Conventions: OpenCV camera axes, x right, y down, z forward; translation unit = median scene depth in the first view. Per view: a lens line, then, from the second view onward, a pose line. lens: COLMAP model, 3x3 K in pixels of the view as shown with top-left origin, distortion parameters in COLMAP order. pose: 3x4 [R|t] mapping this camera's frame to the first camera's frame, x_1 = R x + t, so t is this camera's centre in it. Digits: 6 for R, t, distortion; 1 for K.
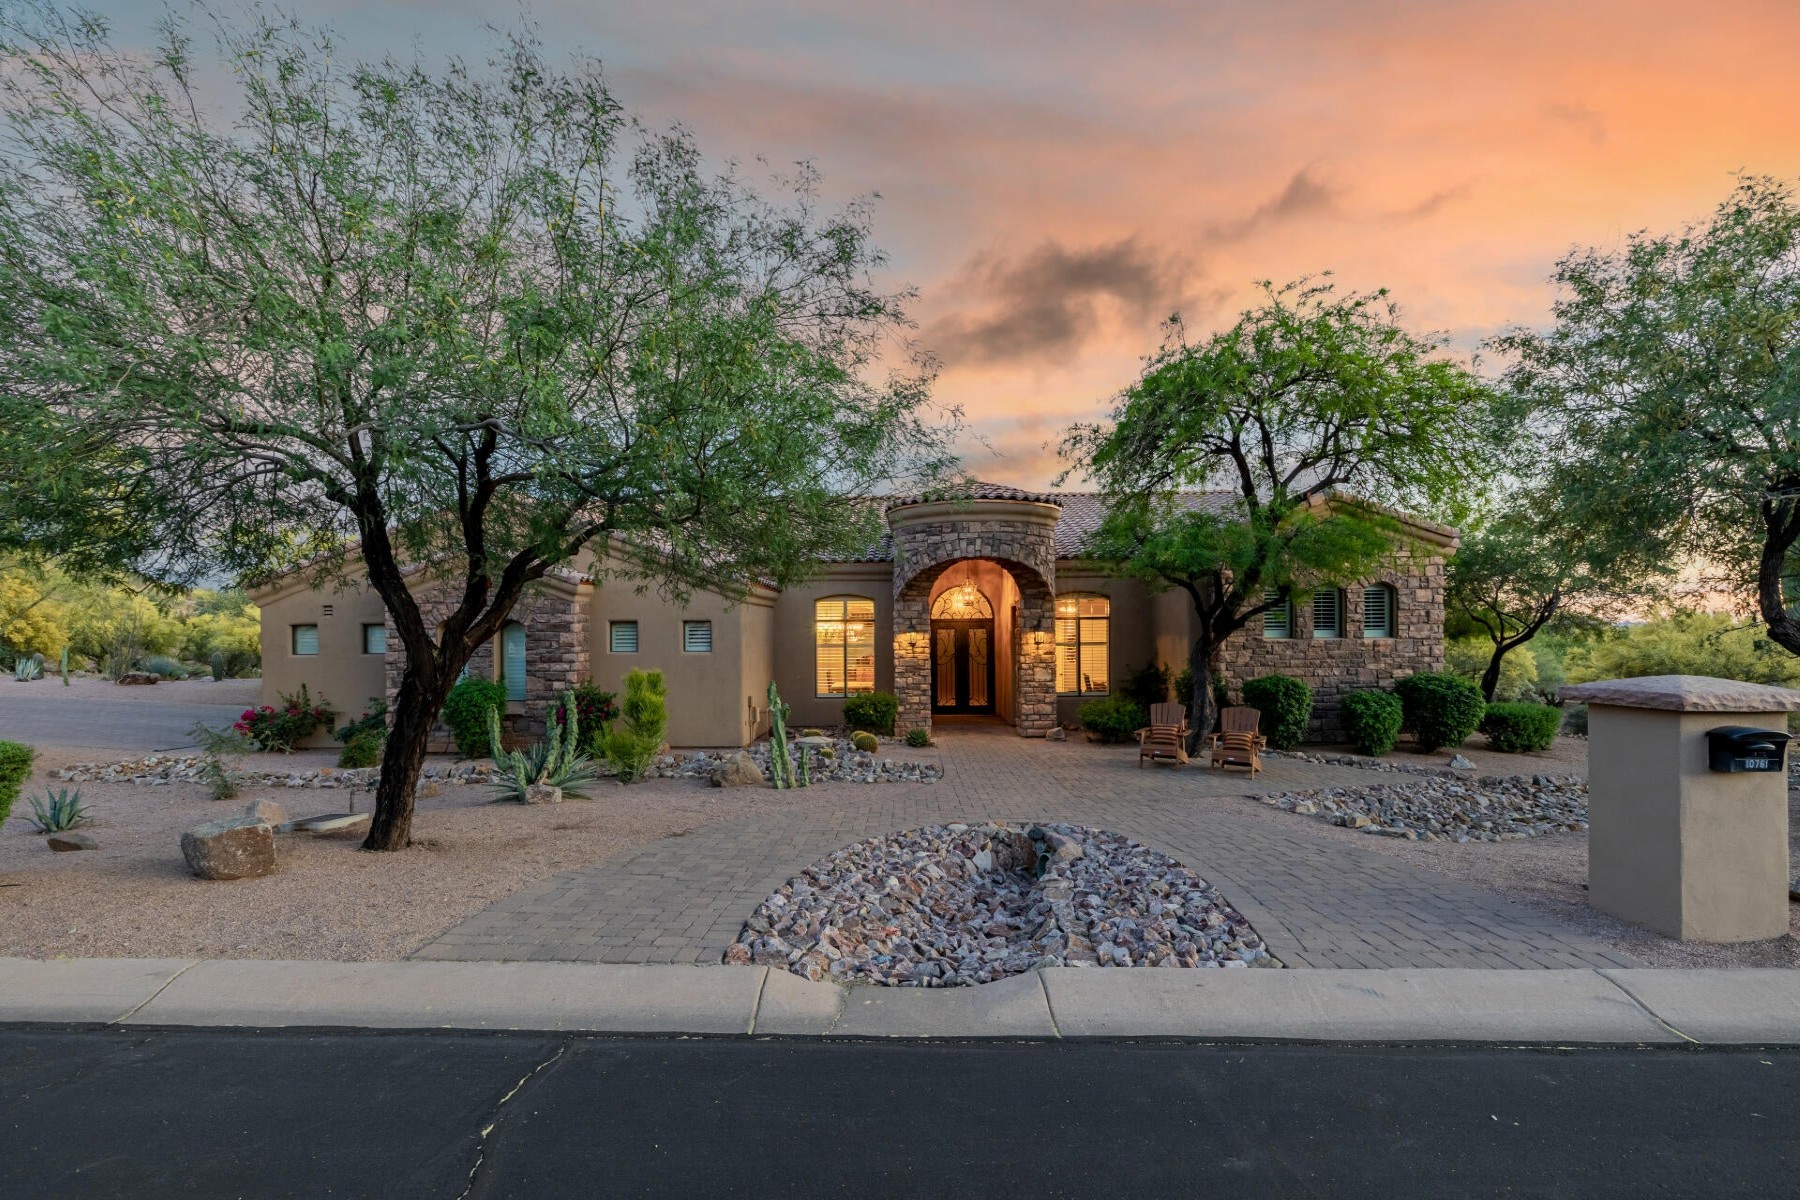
lens RADIAL K [[753.4, 0, 879.9], [0, 753.4, 633.8], [0, 0, 1]] dist [0.001773, -0.000211]
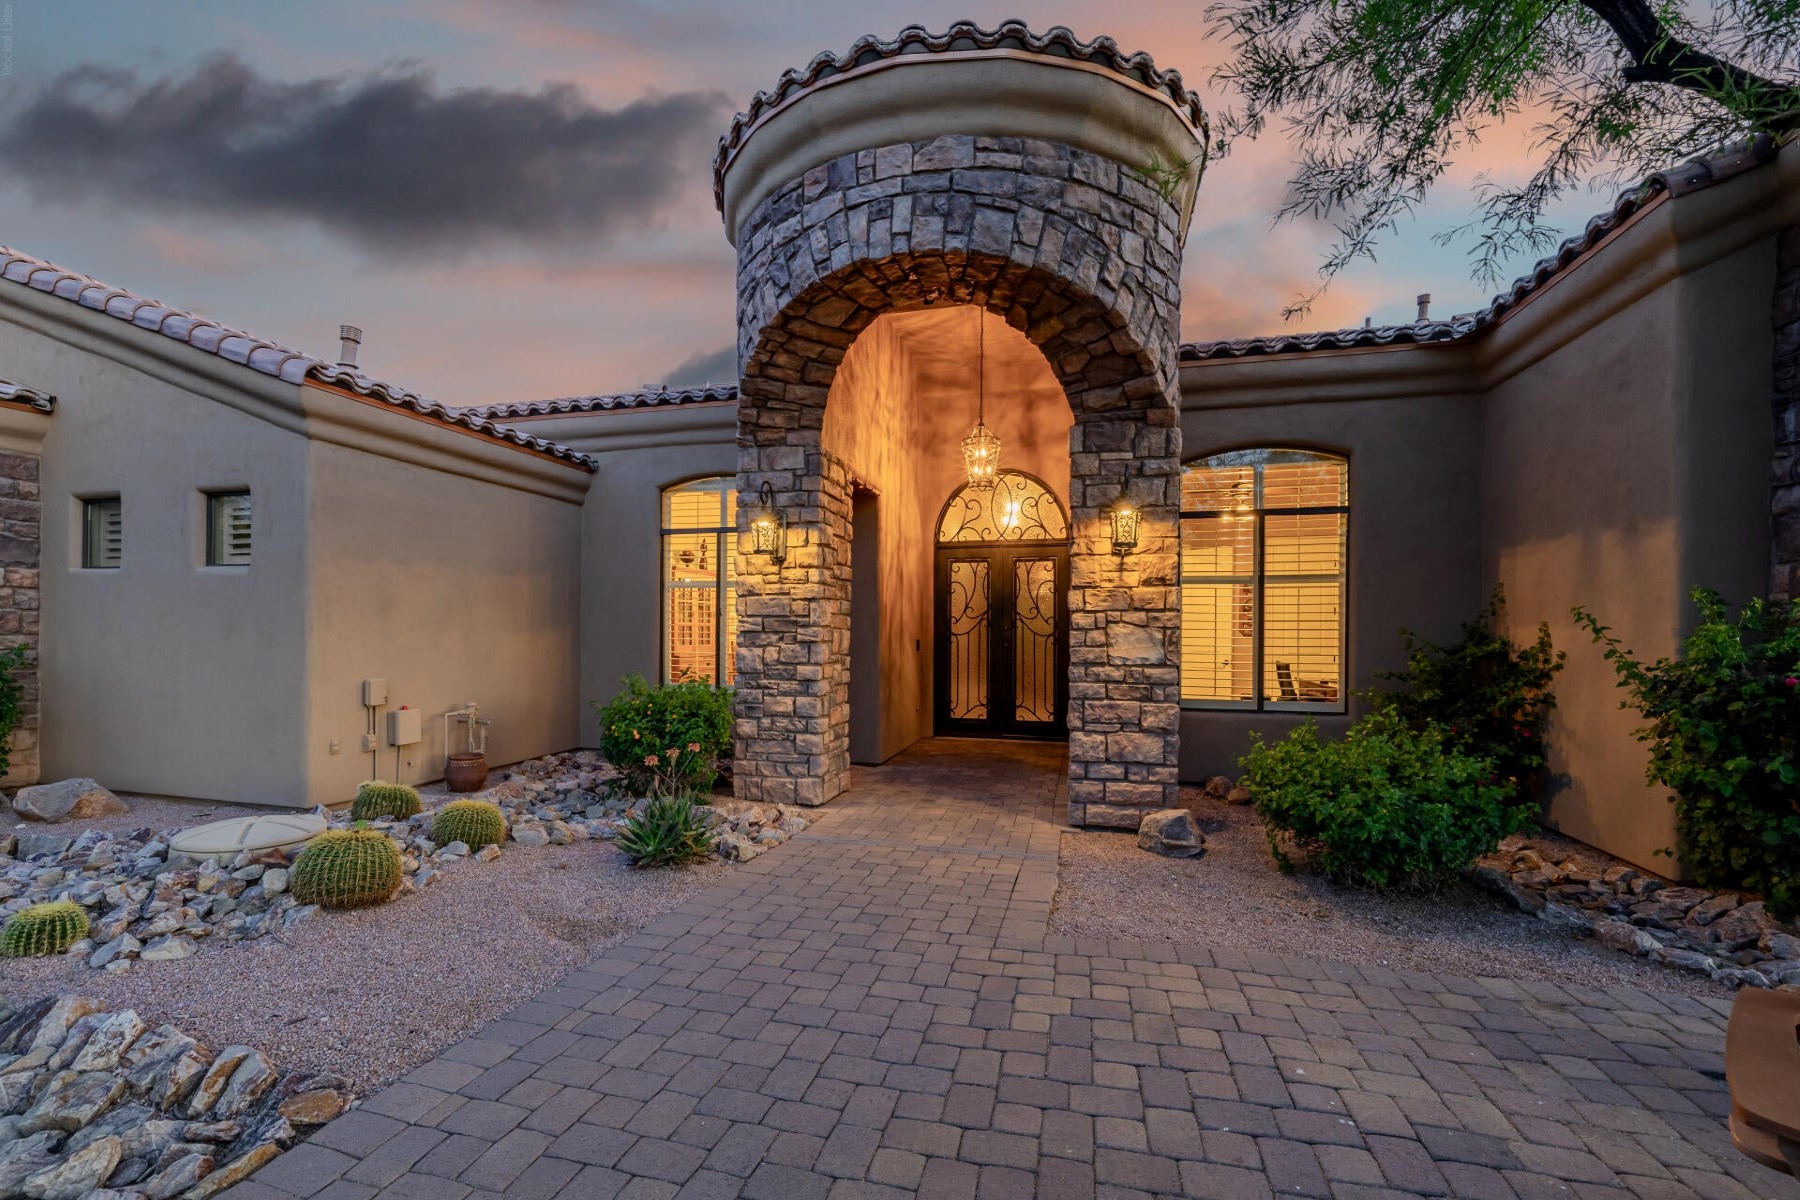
lens RADIAL K [[753.4, 0, 879.9], [0, 753.4, 633.8], [0, 0, 1]] dist [0.001773, -0.000211]
pose [[0.972904, 0.016871, -0.230592, 0.181737], [-0.016291, 0.999858, 0.004417, 0.049198], [0.230634, -0.000541, 0.973040, 0.642422]]
